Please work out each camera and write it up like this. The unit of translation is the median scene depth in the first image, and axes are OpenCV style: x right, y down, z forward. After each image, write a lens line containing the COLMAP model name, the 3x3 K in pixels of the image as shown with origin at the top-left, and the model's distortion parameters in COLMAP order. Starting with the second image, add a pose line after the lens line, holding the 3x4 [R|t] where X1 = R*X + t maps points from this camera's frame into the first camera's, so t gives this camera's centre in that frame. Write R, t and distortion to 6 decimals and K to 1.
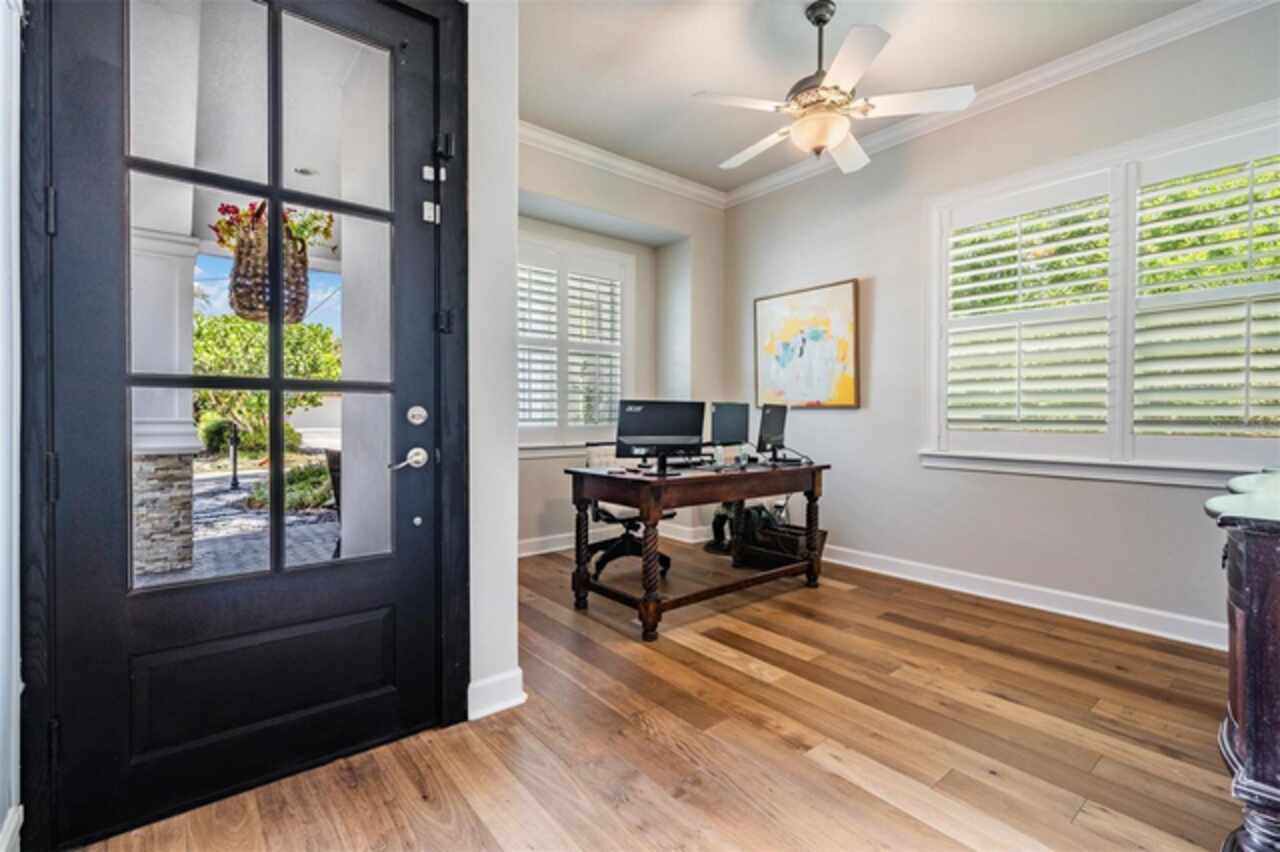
lens RADIAL K [[571.8, 0, 640.0], [0, 571.8, 426.0], [0, 0, 1]] dist [-0.000743, -0.000117]
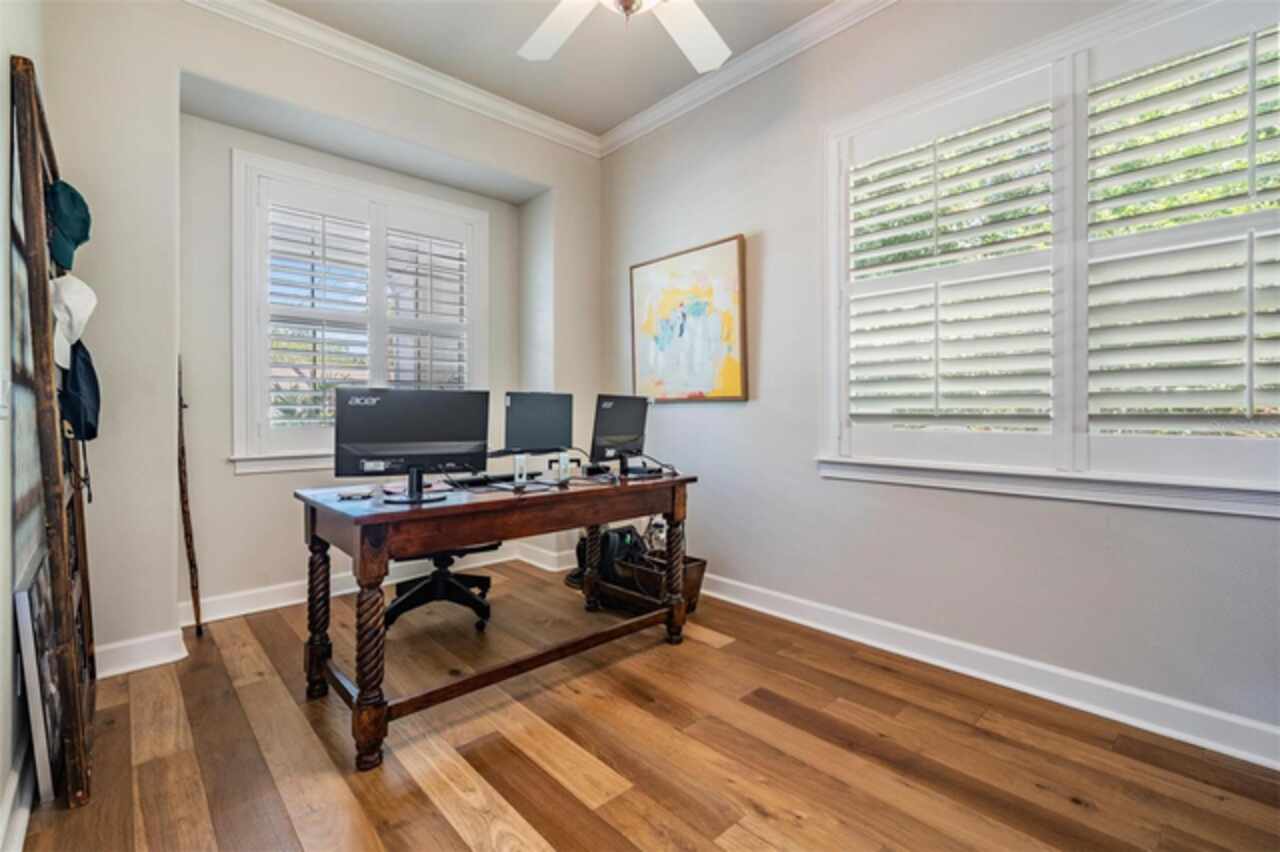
lens RADIAL K [[564.9, 0, 645.4], [0, 564.9, 417.3], [0, 0, 1]] dist [-0.001308, -0.000047]
pose [[0.997759, -0.005764, 0.066665, 0.218160], [0.006351, 0.999943, -0.008603, -0.003548], [-0.066612, 0.009007, 0.997738, 0.273339]]
